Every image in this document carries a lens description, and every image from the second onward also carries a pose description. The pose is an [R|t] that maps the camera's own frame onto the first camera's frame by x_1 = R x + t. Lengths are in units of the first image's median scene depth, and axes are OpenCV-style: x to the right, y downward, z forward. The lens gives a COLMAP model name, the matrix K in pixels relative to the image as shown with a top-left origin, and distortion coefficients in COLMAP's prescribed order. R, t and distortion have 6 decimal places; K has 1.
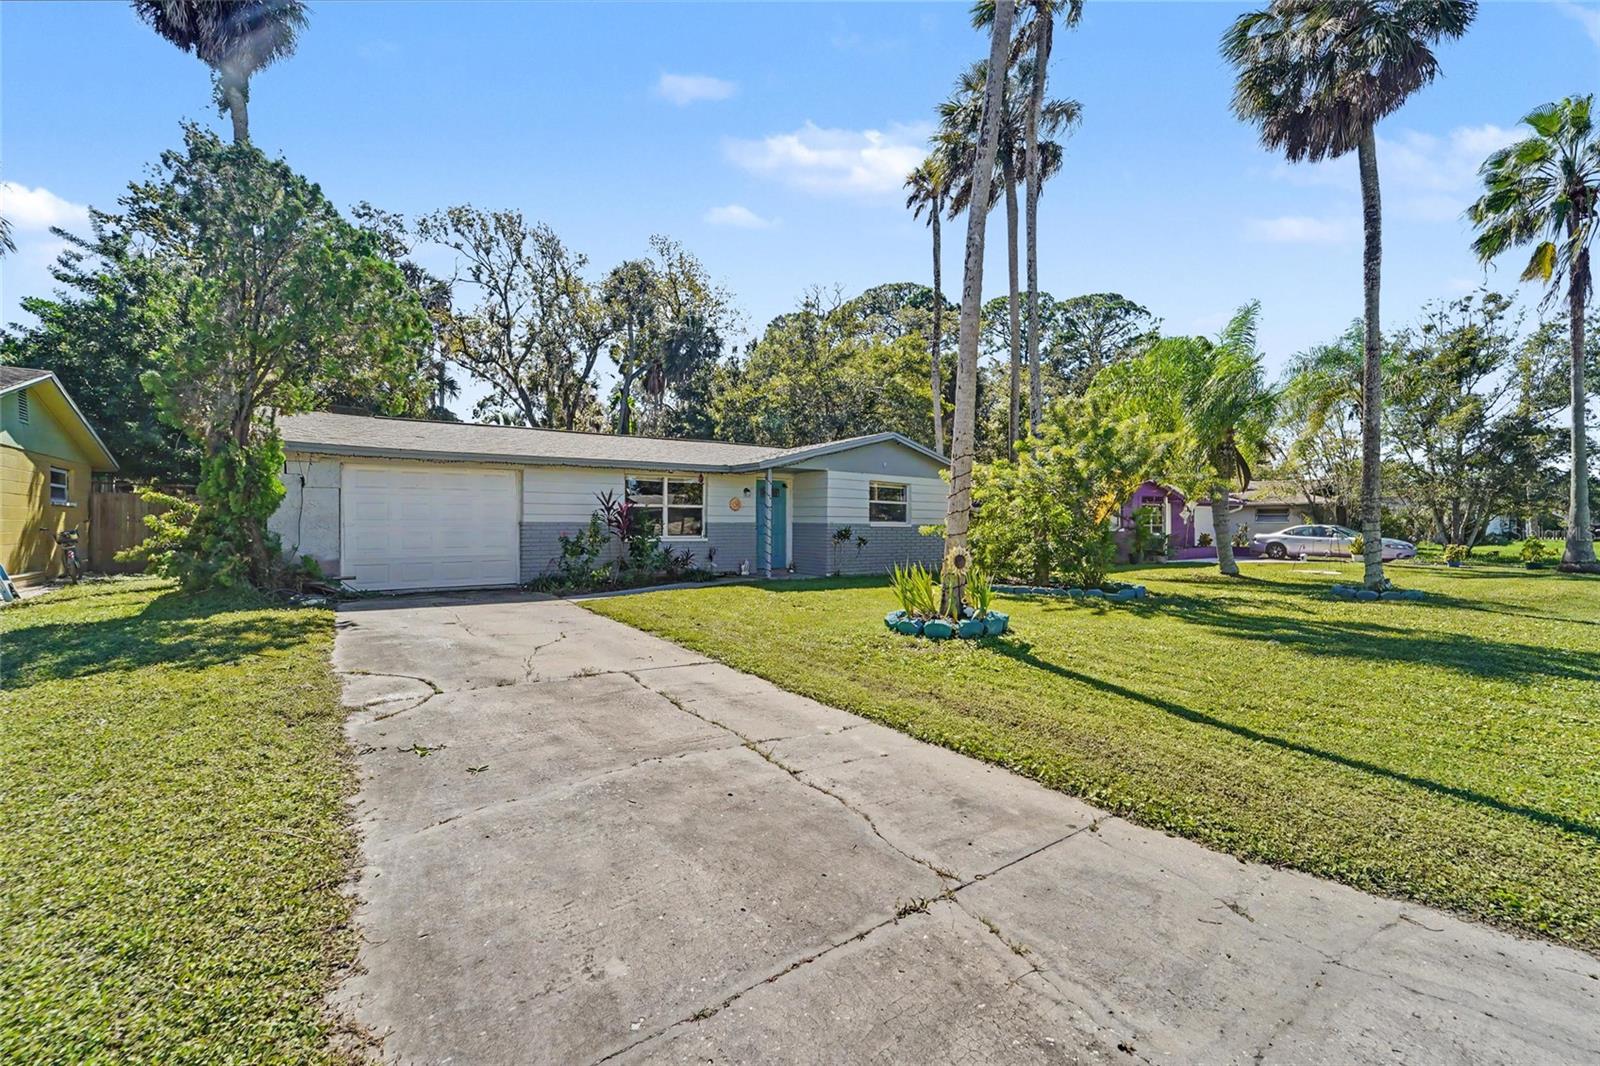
lens RADIAL K [[636.0, 0, 800.0], [0, 636.0, 533.0], [0, 0, 1]] dist [0.000886, -0.002861]
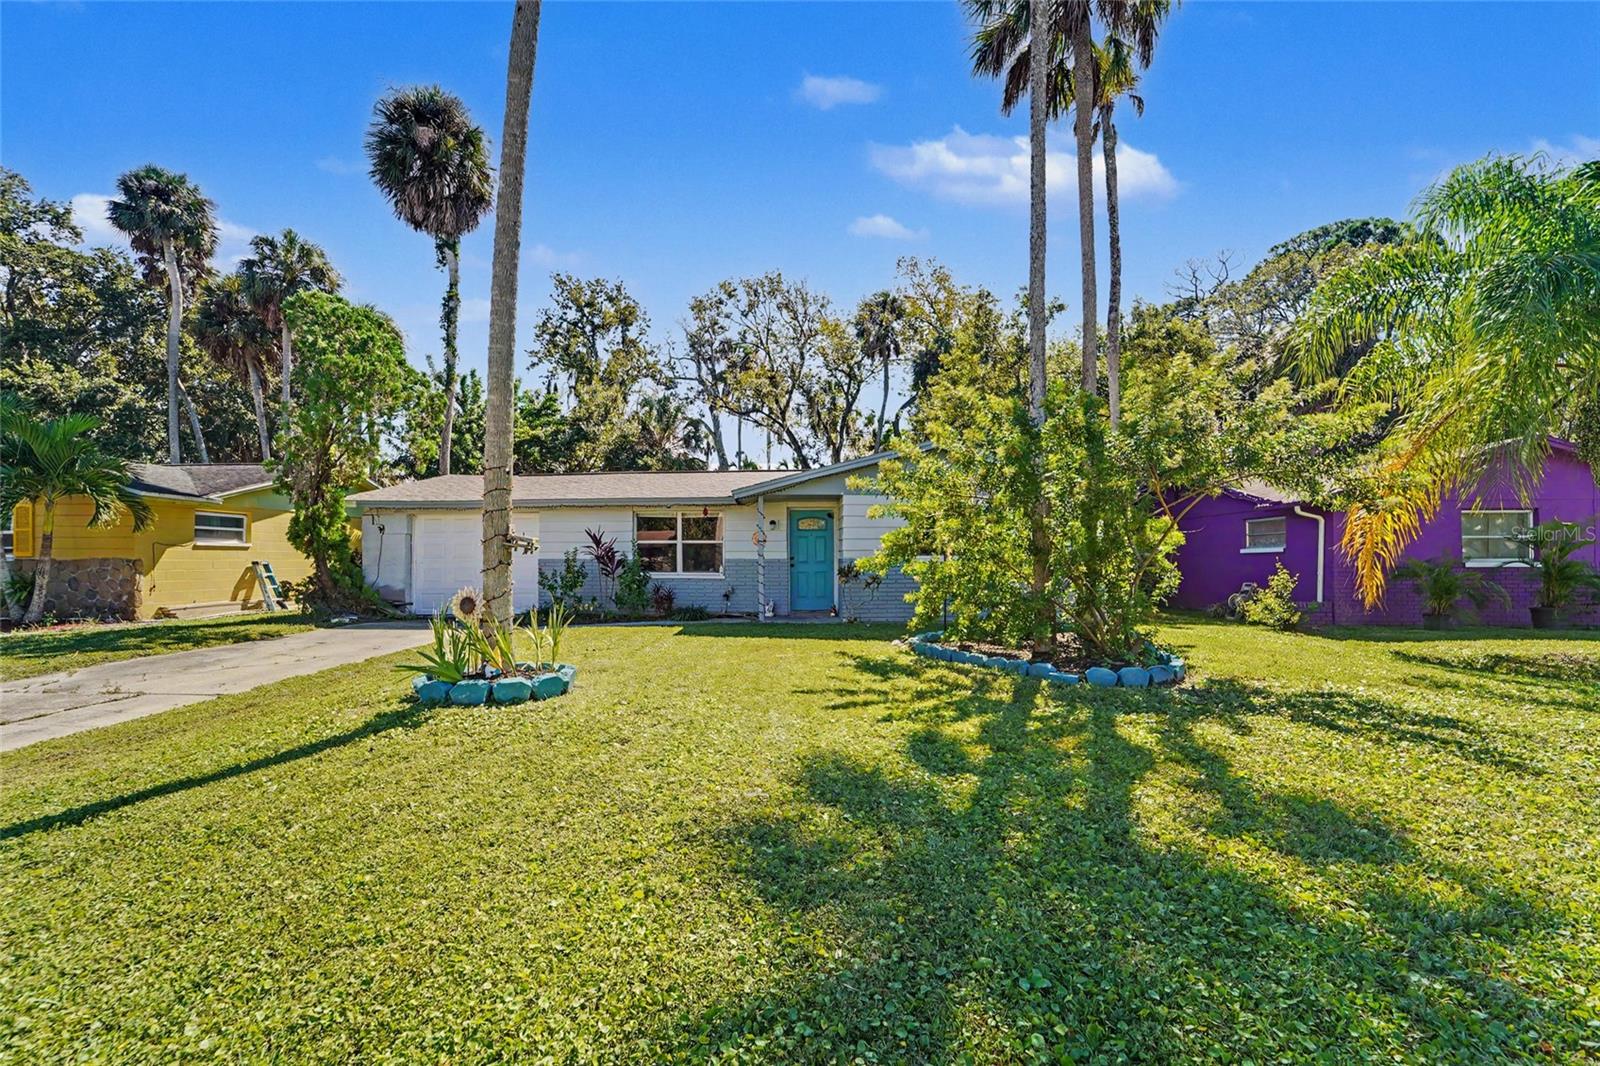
lens RADIAL K [[636.0, 0, 800.0], [0, 636.0, 533.0], [0, 0, 1]] dist [0.000886, -0.002861]
pose [[0.804643, -0.021729, -0.593361, 0.479702], [-0.005788, 0.998996, -0.044433, -0.014137], [0.593731, 0.039187, 0.803709, 0.319772]]
